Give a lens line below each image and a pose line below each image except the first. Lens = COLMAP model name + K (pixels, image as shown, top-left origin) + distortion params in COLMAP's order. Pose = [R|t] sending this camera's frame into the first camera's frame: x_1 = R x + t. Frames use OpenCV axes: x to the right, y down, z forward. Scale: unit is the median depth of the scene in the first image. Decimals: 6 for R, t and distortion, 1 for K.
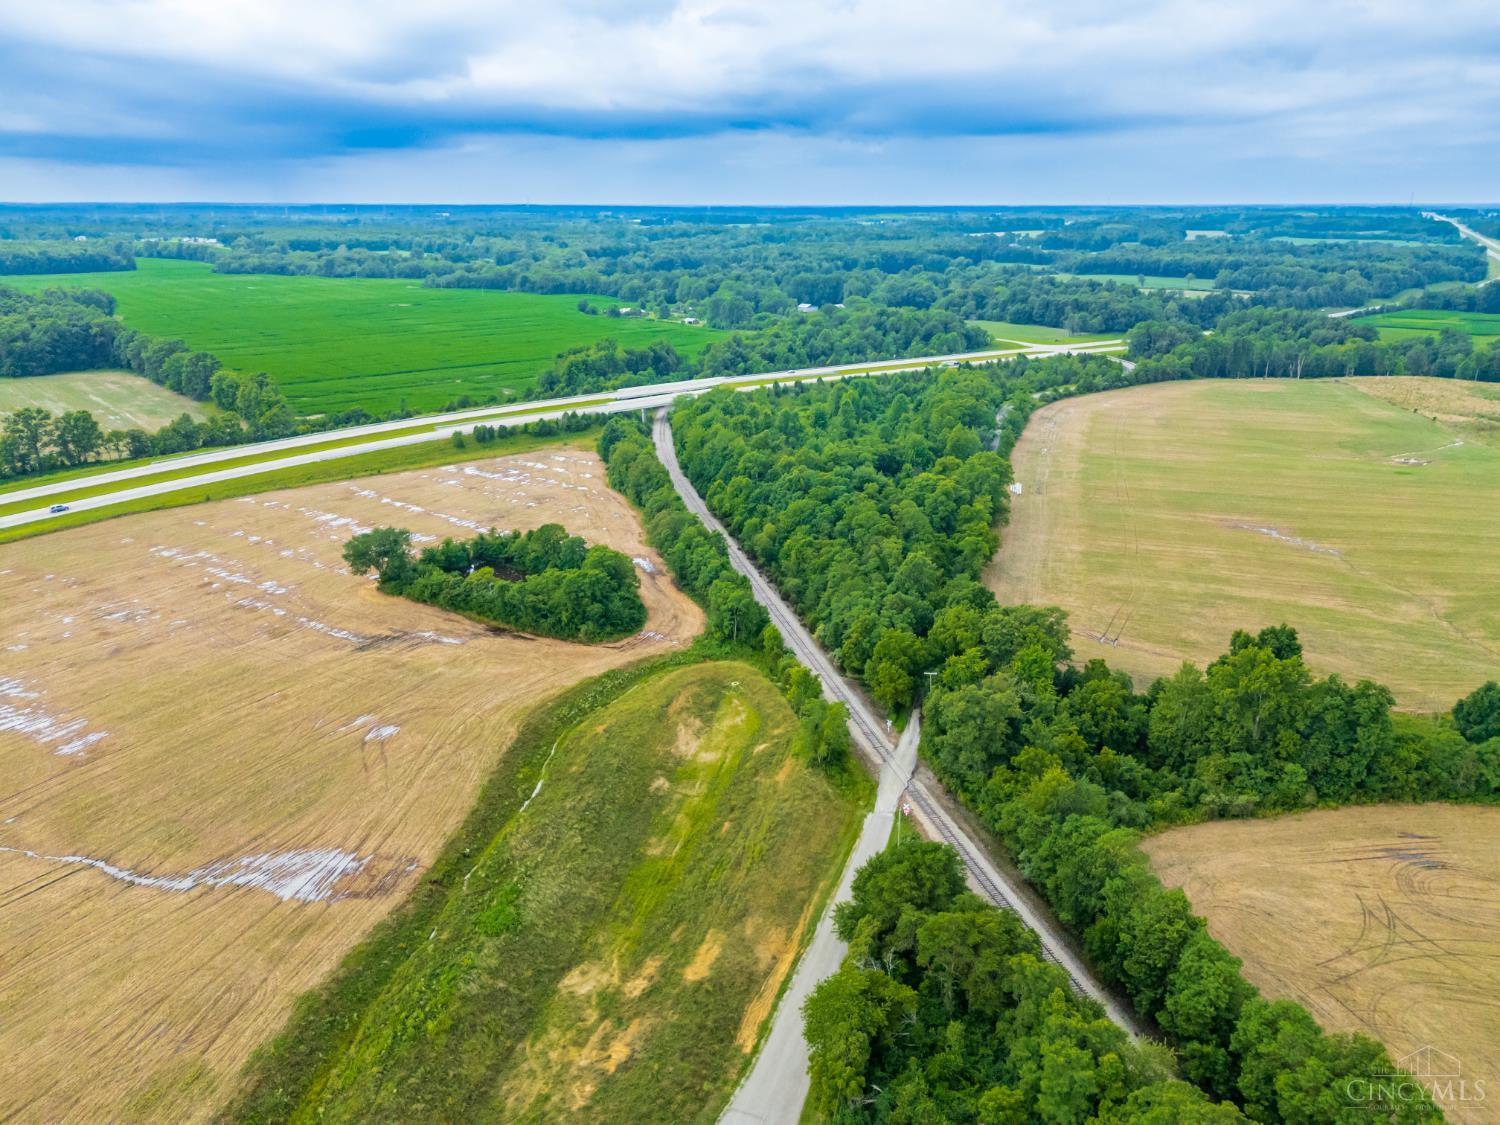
lens RADIAL K [[1105.9, 0, 750.3], [0, 1105.9, 554.7], [0, 0, 1]] dist [0.073422, -0.066939]
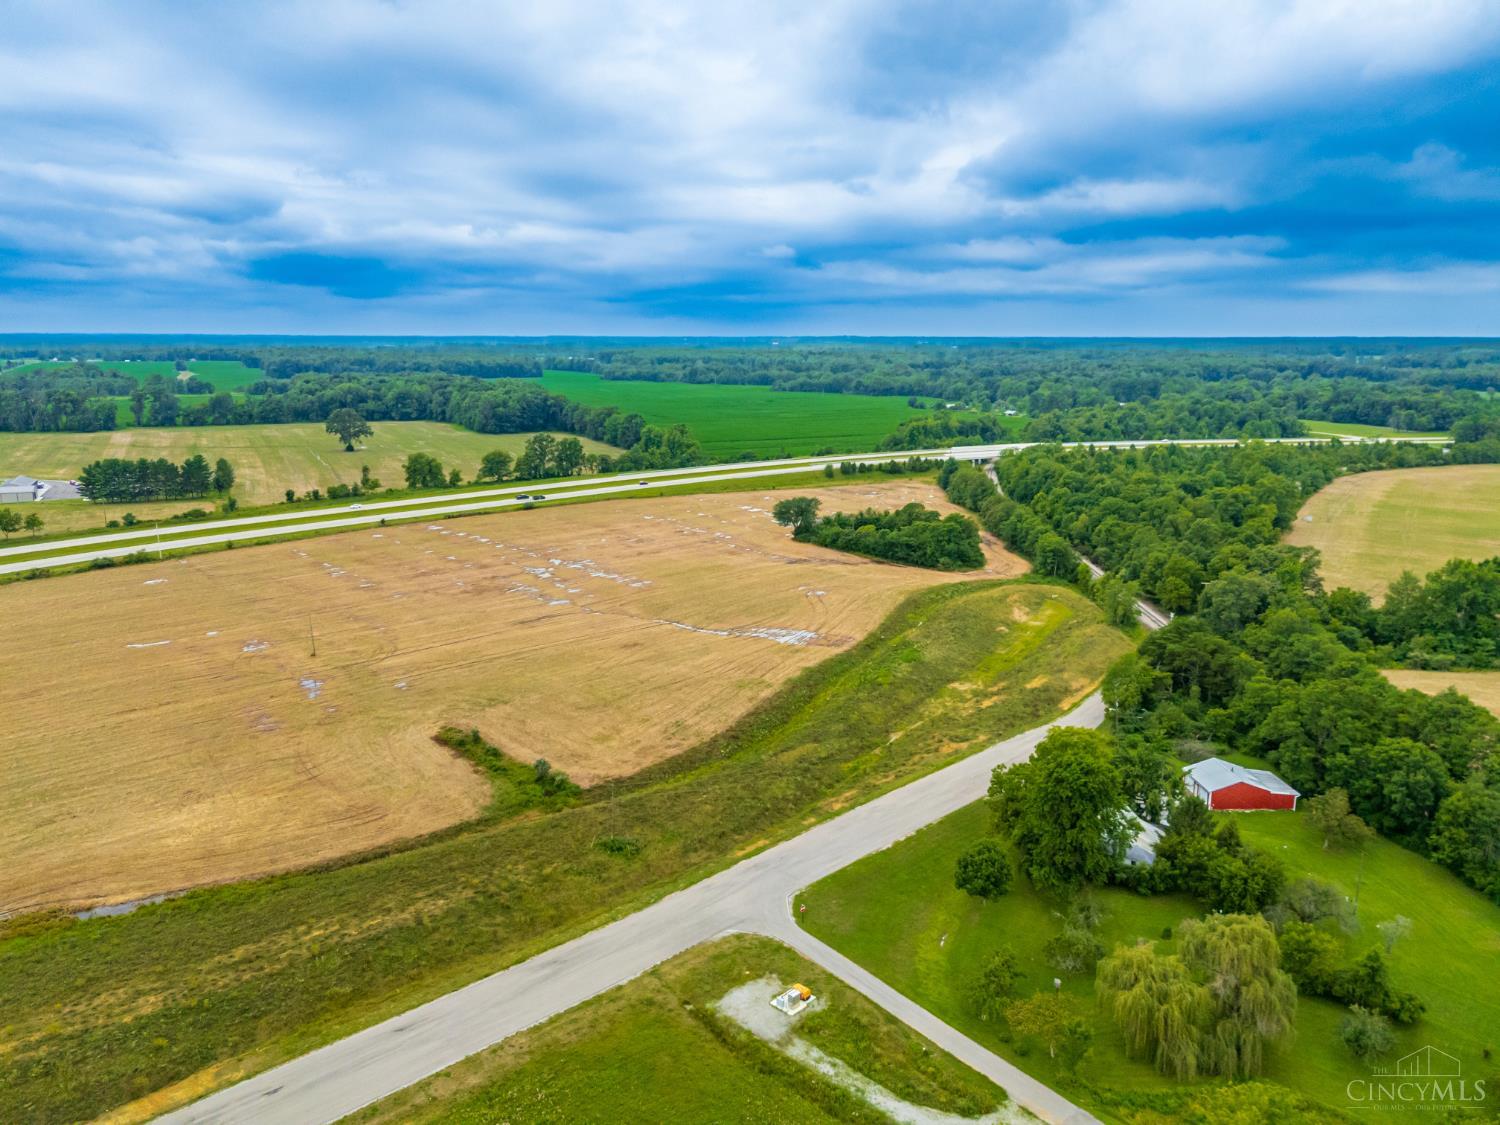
lens RADIAL K [[1105.9, 0, 750.3], [0, 1105.9, 554.7], [0, 0, 1]] dist [0.073422, -0.066939]
pose [[0.963232, 0.055188, -0.262941, -0.015410], [-0.084181, 0.991390, -0.100299, 0.209858], [0.255142, 0.118746, 0.959584, -0.388326]]
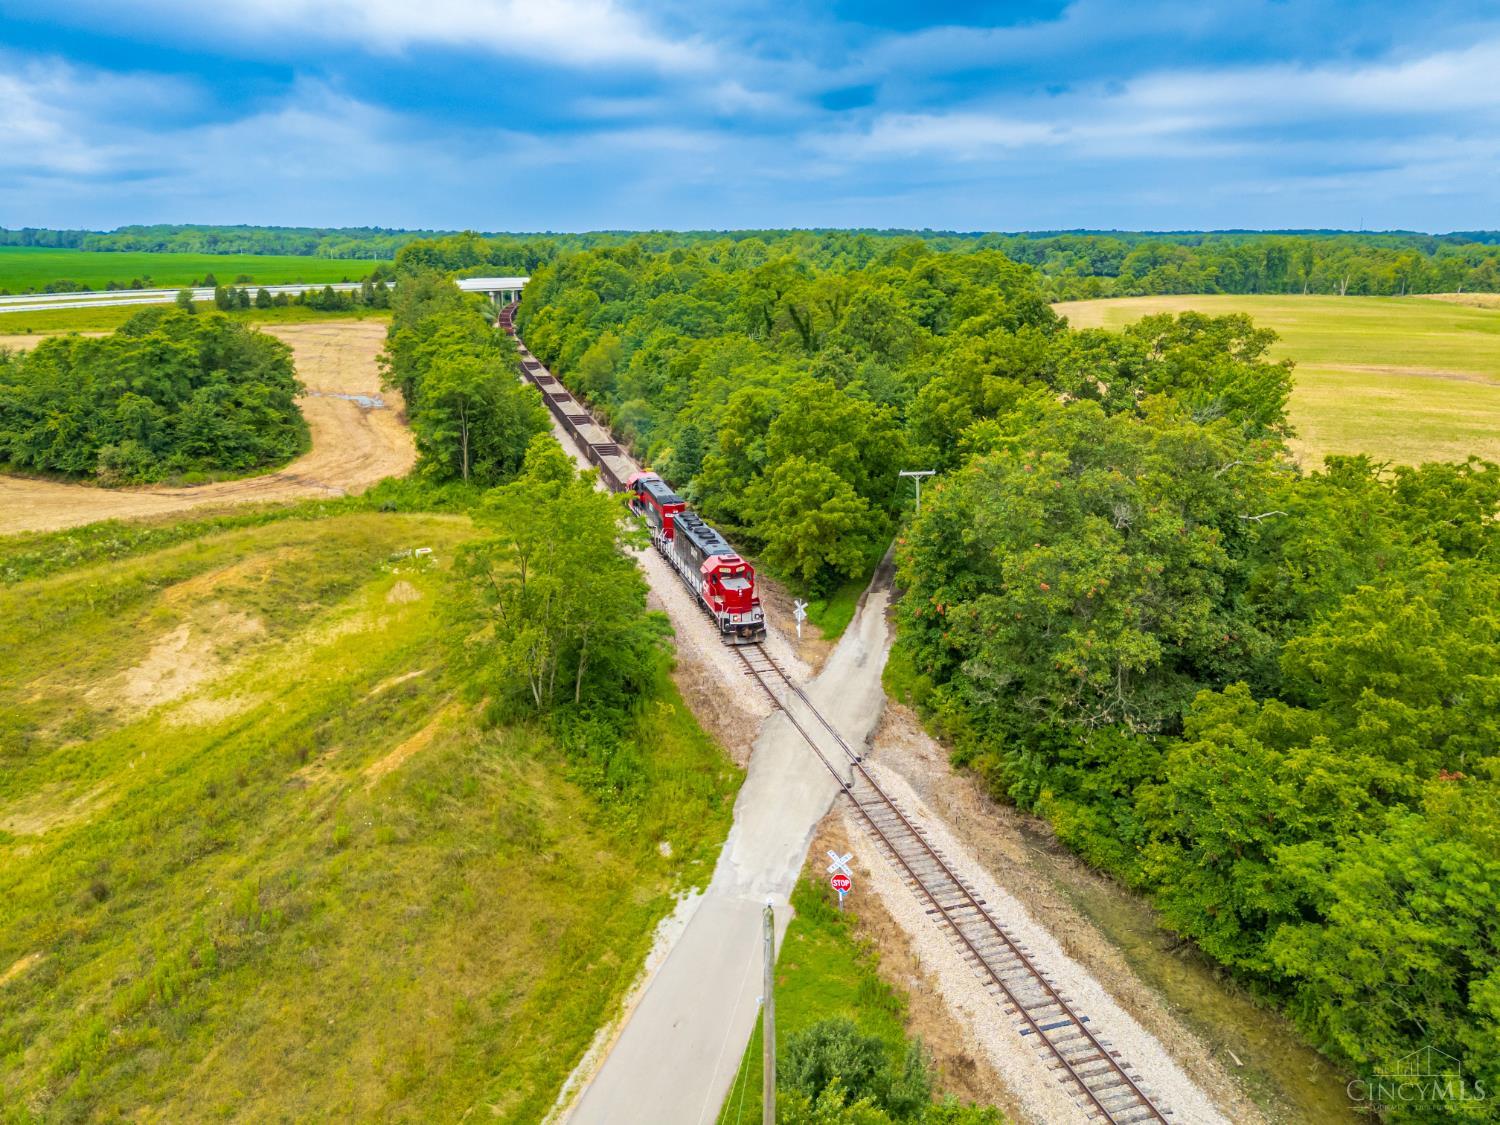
lens RADIAL K [[1105.9, 0, 750.3], [0, 1105.9, 554.7], [0, 0, 1]] dist [0.073422, -0.066939]
pose [[0.999309, -0.008973, 0.036062, 0.078502], [0.010140, 0.999426, -0.032327, 0.116863], [-0.035751, 0.032671, 0.998827, 0.527902]]
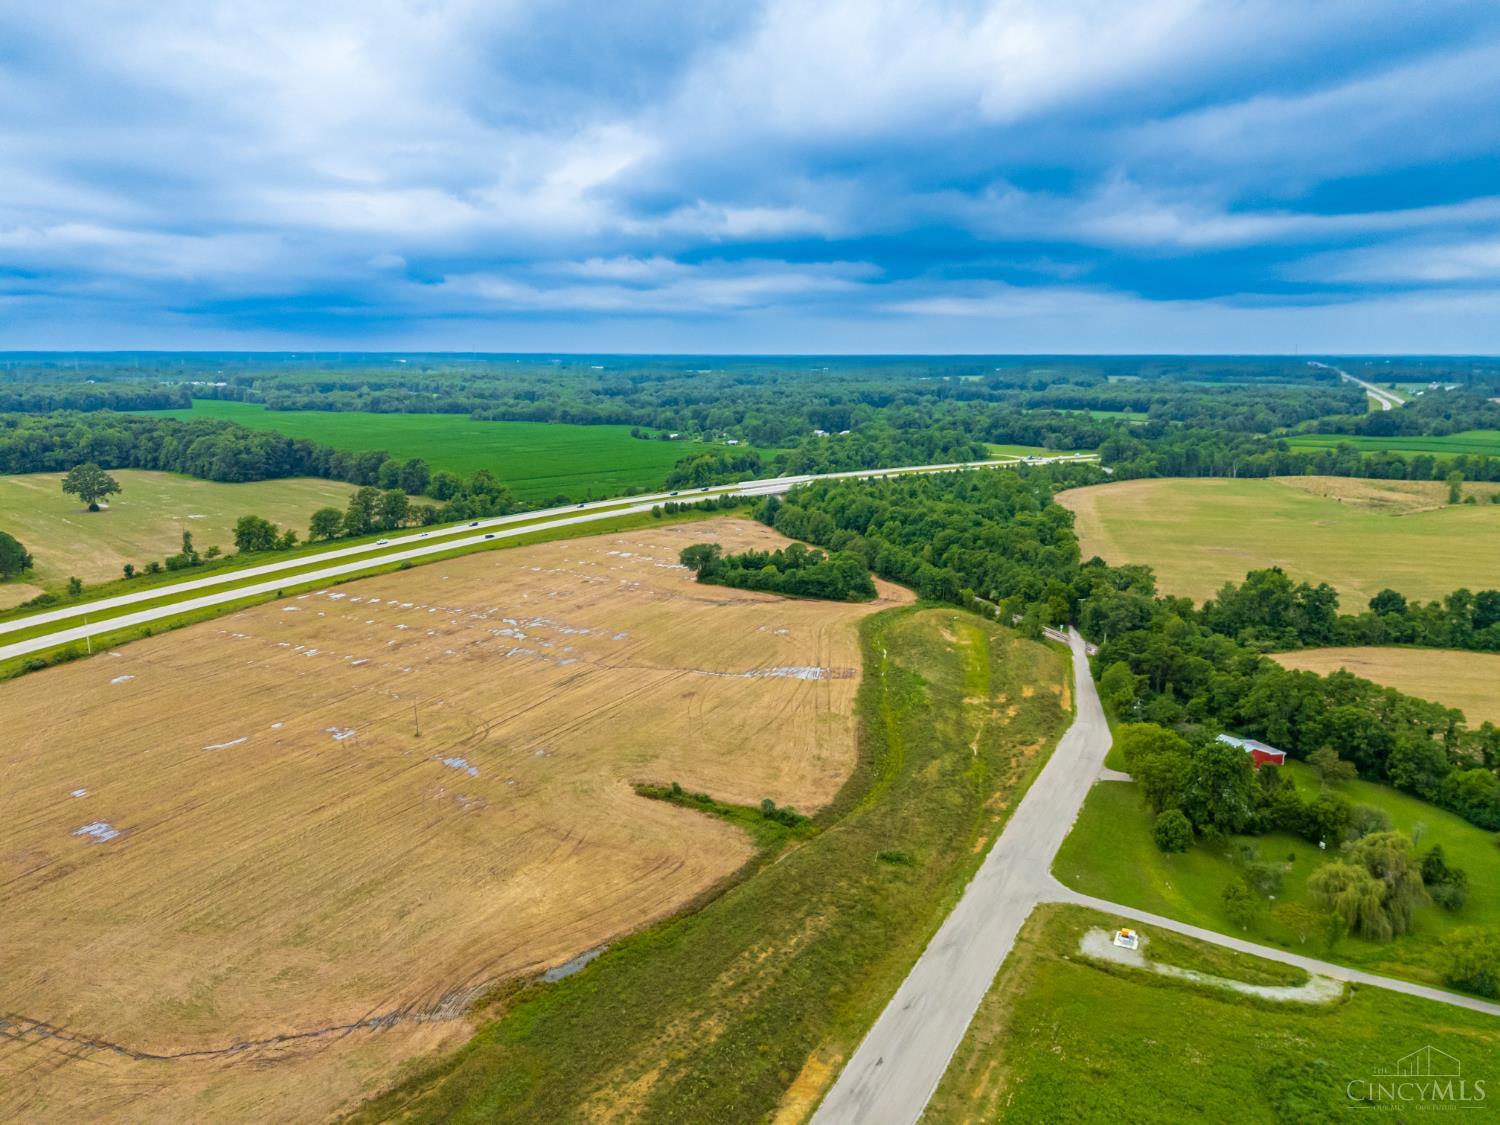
lens RADIAL K [[1102.7, 0, 750.0], [0, 1102.7, 562.5], [0, 0, 1]] dist [0.089713, -0.103910]
pose [[0.997905, -0.010799, 0.063787, -0.382522], [0.018242, 0.992931, -0.117284, 0.199160], [-0.062069, 0.118202, 0.991048, -0.581012]]
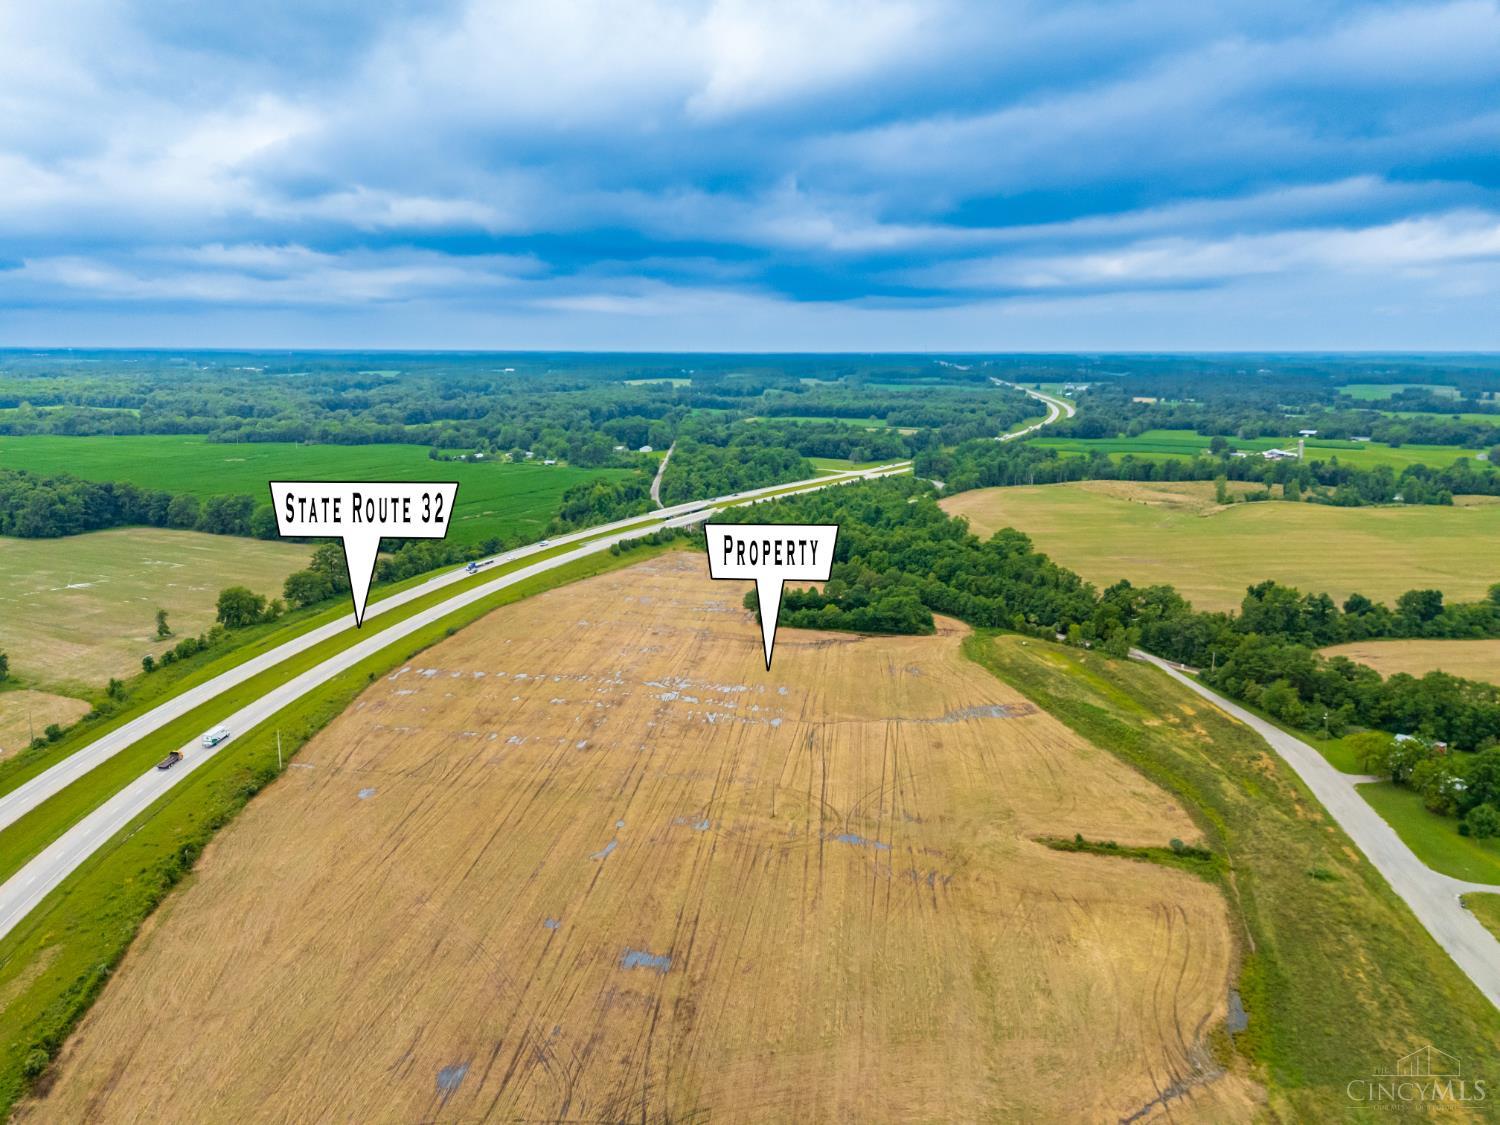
lens RADIAL K [[1102.7, 0, 750.0], [0, 1102.7, 562.5], [0, 0, 1]] dist [0.089713, -0.103910]
pose [[0.928614, -0.070873, 0.364214, -0.986775], [0.111895, 0.989380, -0.092769, 0.092747], [-0.353772, 0.126900, 0.926683, -0.521726]]
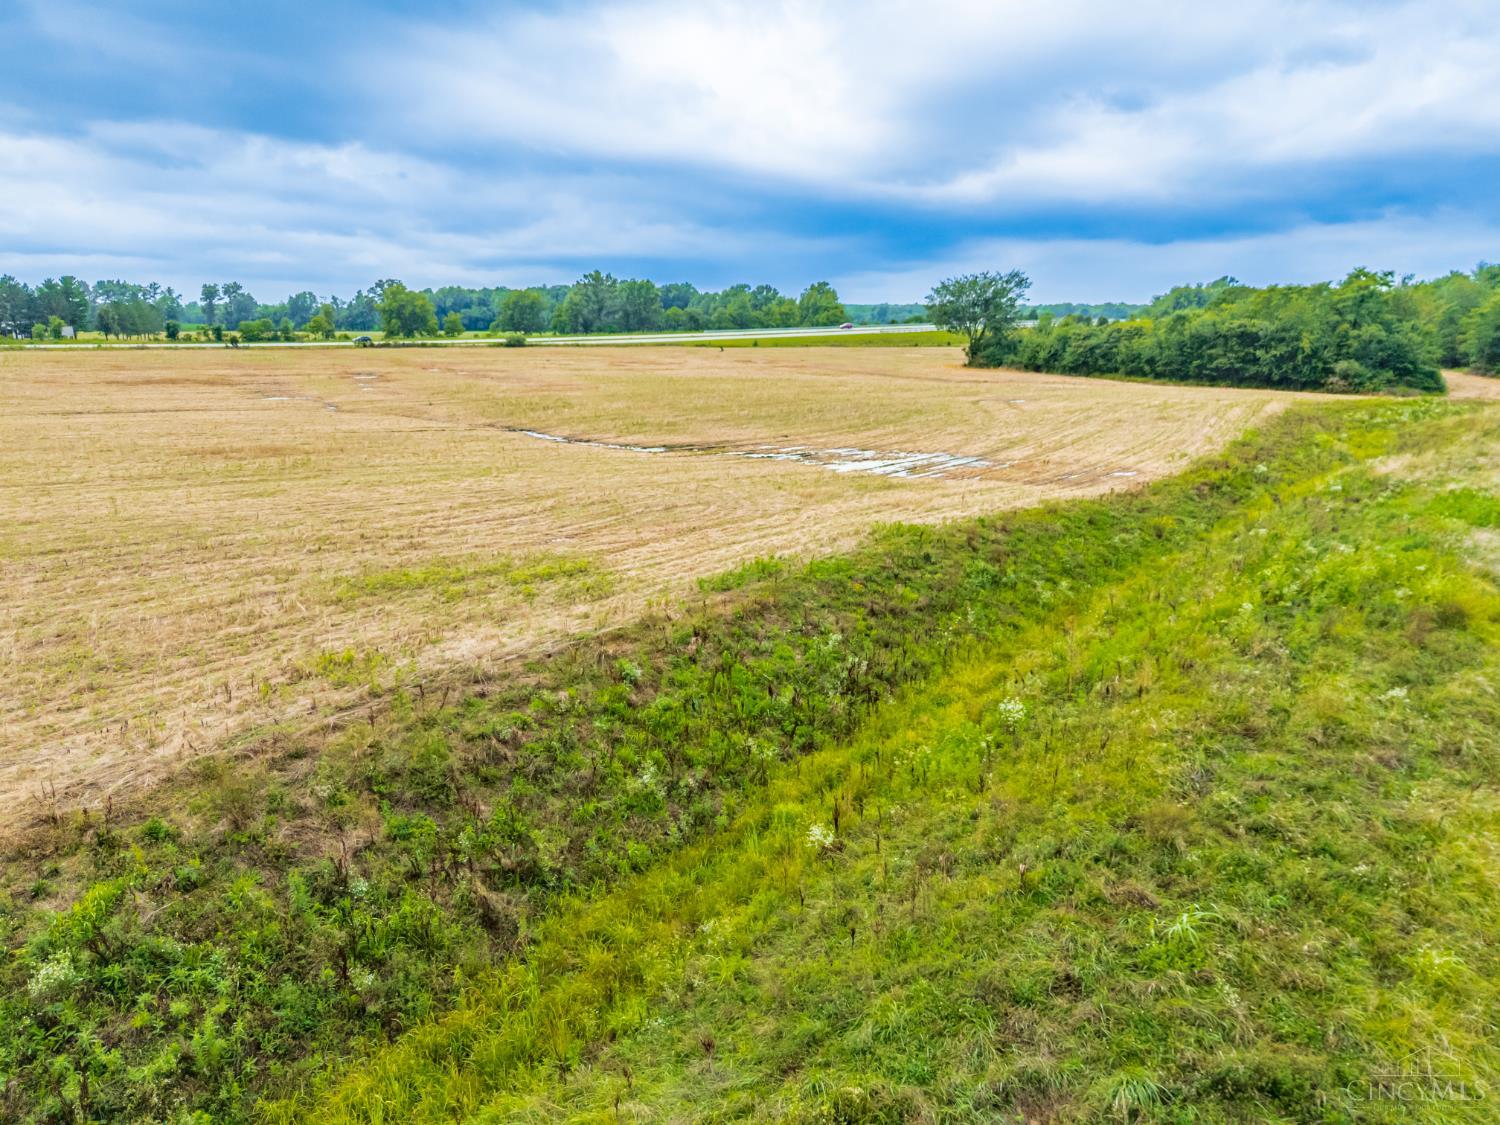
lens RADIAL K [[1109.5, 0, 750.0], [0, 1109.5, 562.5], [0, 0, 1]] dist [0.051095, -0.034123]
pose [[0.897897, 0.094430, -0.429958, -0.156895], [-0.134390, 0.988894, -0.063466, 0.226233], [0.419190, 0.114768, 0.900616, 0.364574]]
